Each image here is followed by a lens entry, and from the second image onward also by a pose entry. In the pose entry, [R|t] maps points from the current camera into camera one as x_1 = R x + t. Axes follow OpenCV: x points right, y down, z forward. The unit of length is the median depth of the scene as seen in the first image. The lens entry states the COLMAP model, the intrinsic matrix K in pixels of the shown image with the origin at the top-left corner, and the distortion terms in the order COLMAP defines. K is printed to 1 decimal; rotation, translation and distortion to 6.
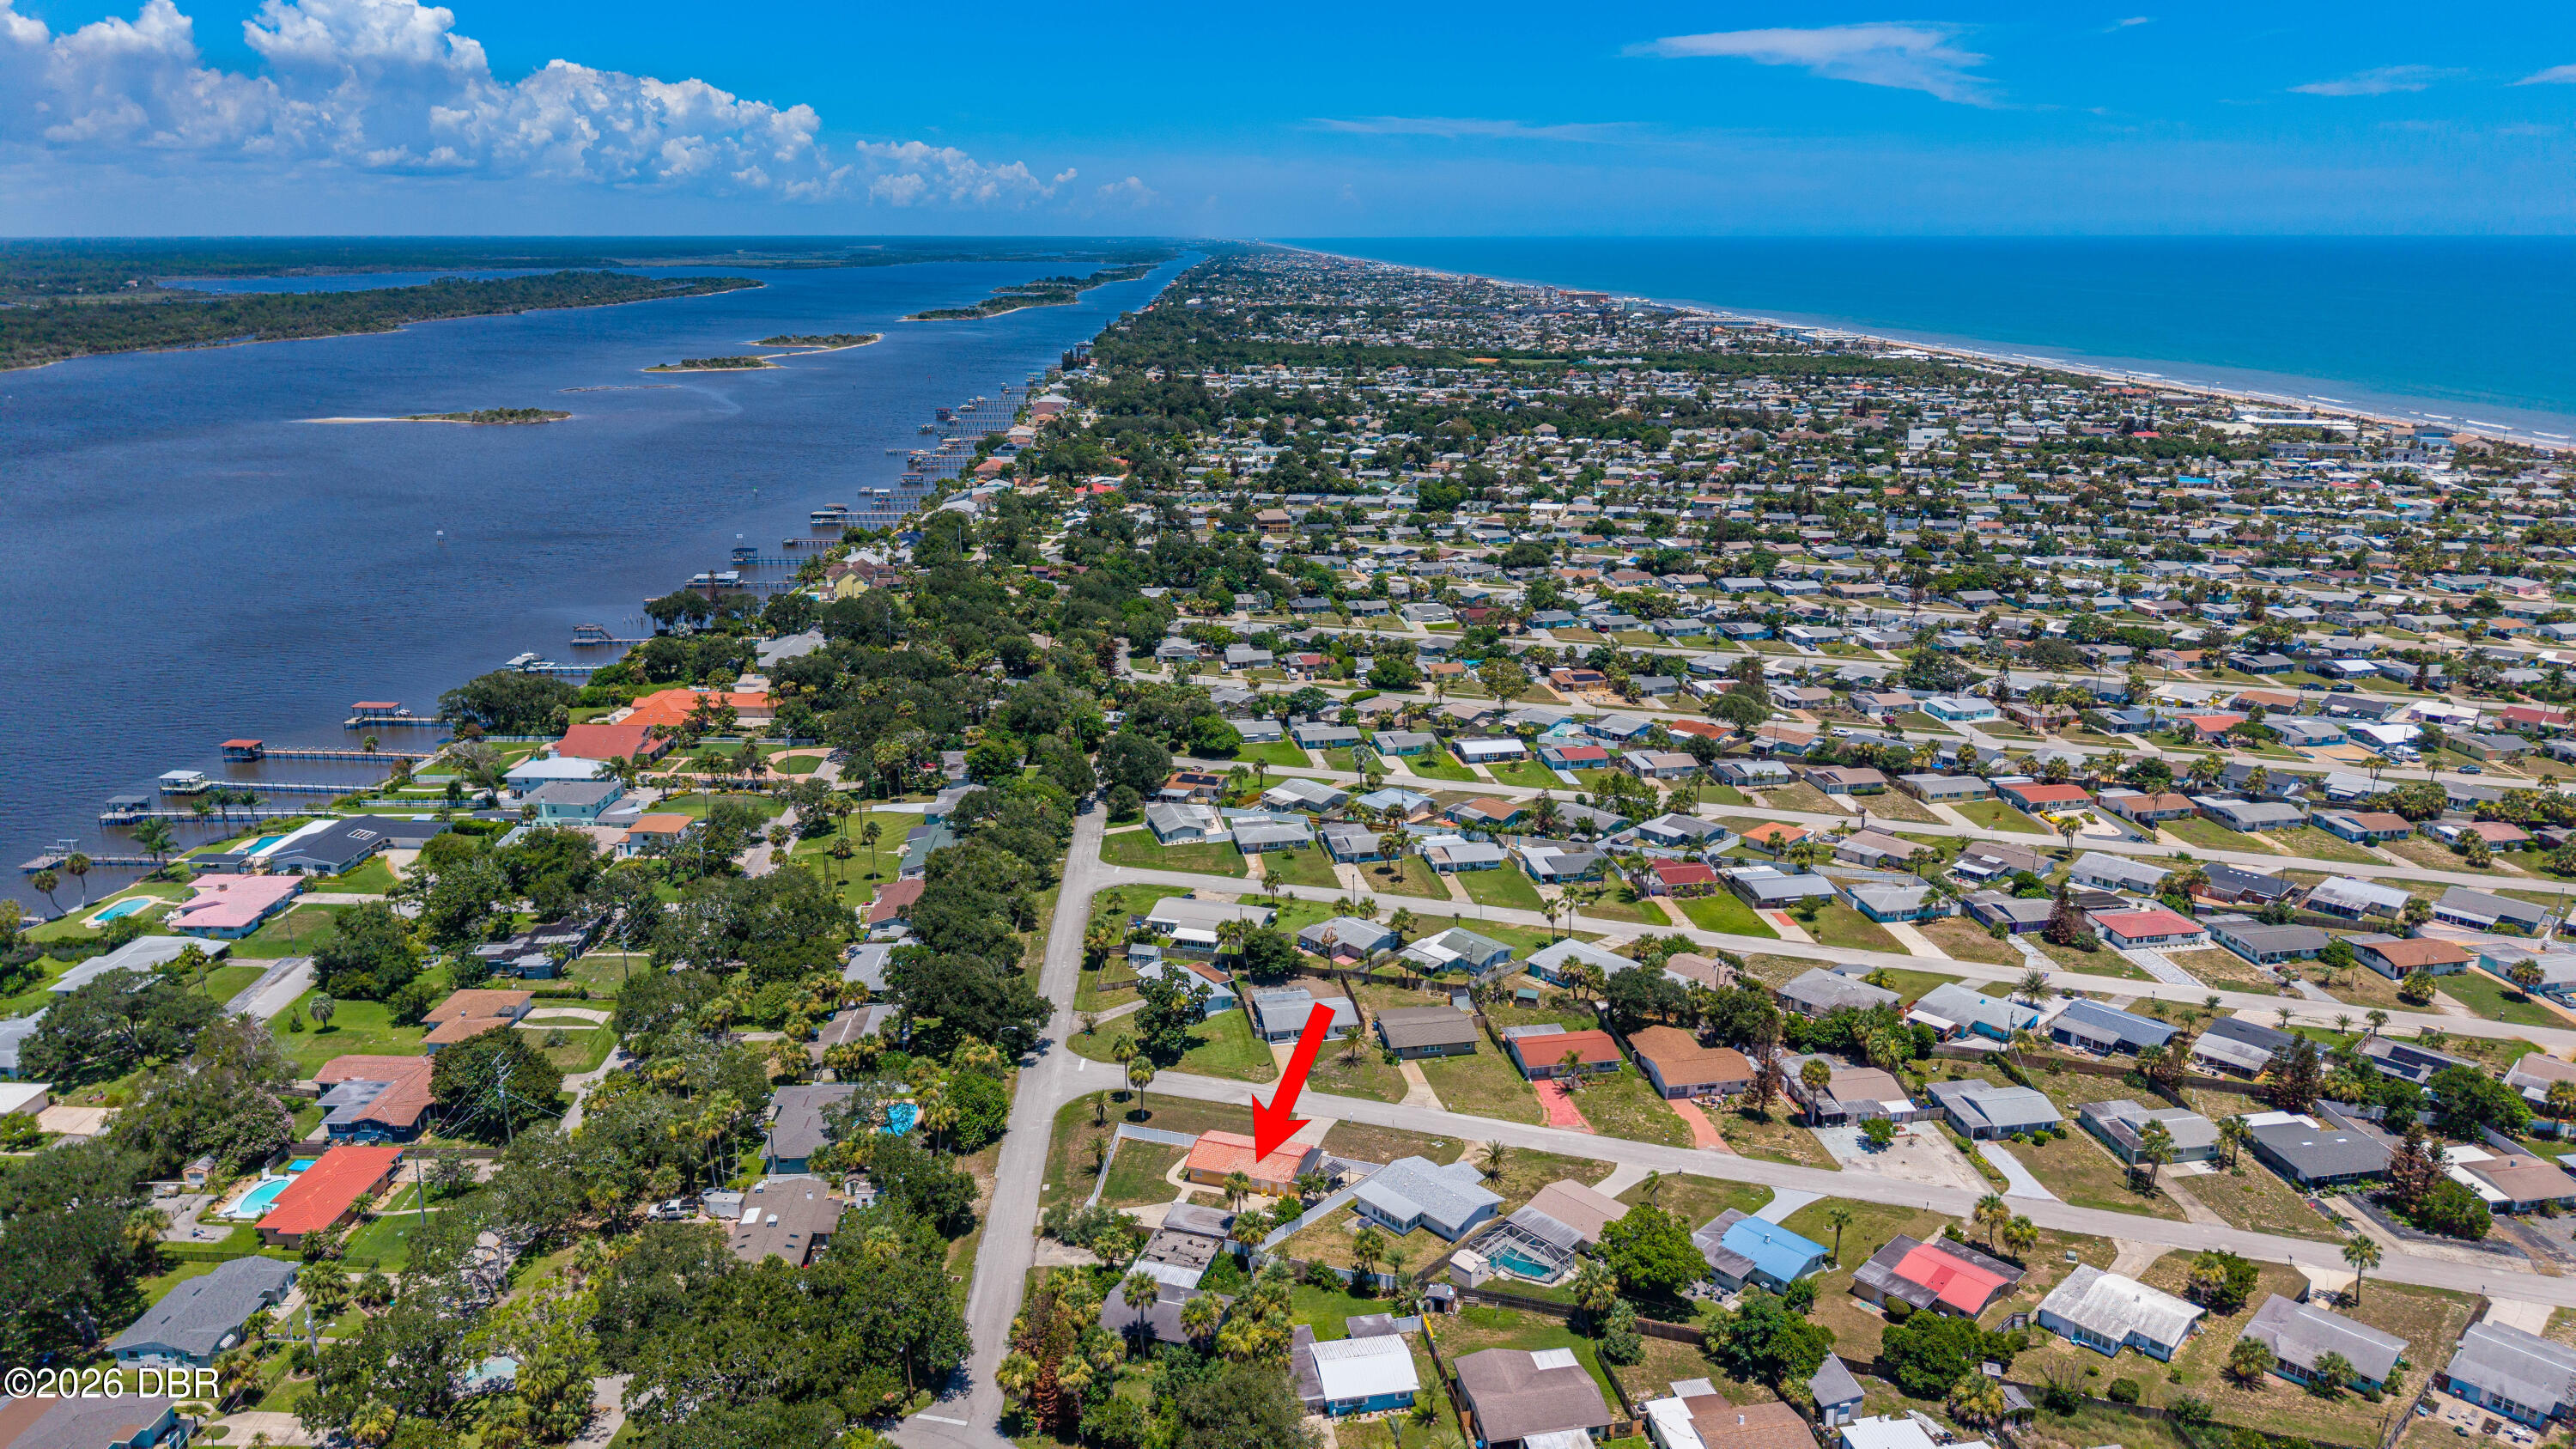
lens RADIAL K [[1732.6, 0, 1288.0], [0, 1732.6, 724.5], [0, 0, 1]] dist [0.006922, -0.004165]
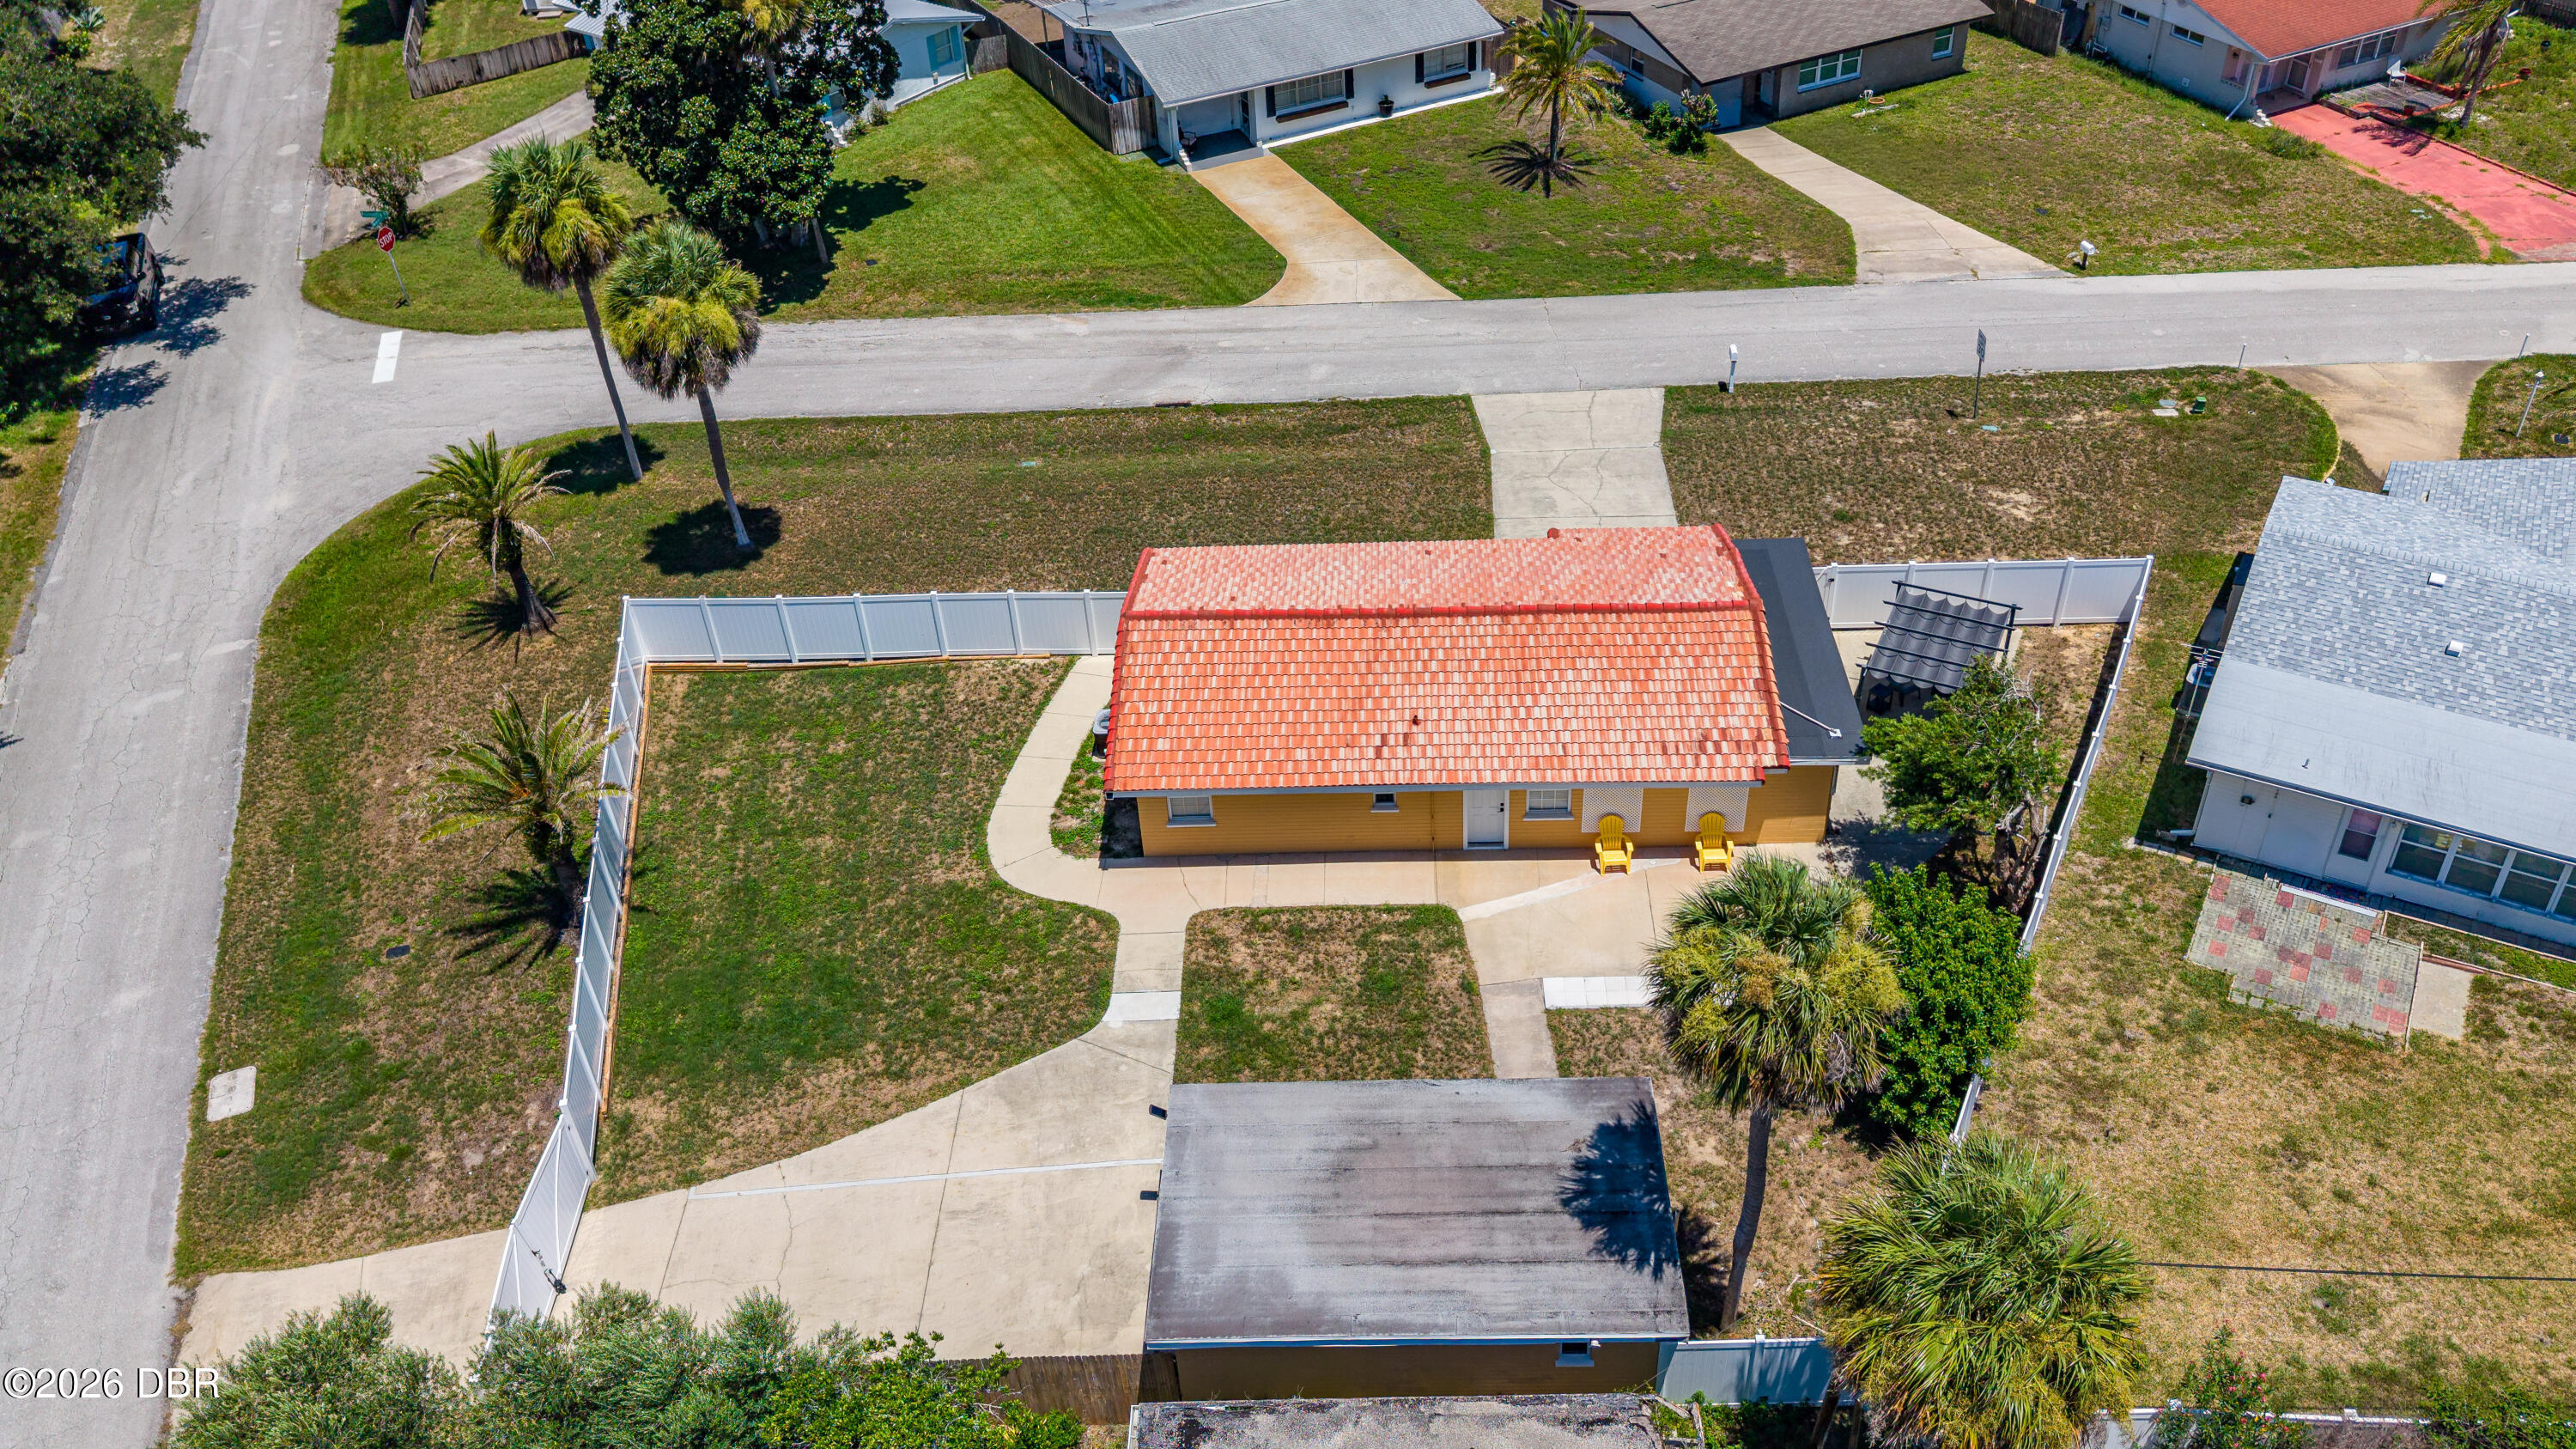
lens RADIAL K [[1732.6, 0, 1288.0], [0, 1732.6, 724.5], [0, 0, 1]] dist [0.006922, -0.004165]
pose [[0.950692, -0.207639, 0.230369, -0.072804], [0.107426, 0.917291, 0.383455, 0.173001], [-0.290936, -0.339800, 0.894367, 0.780909]]
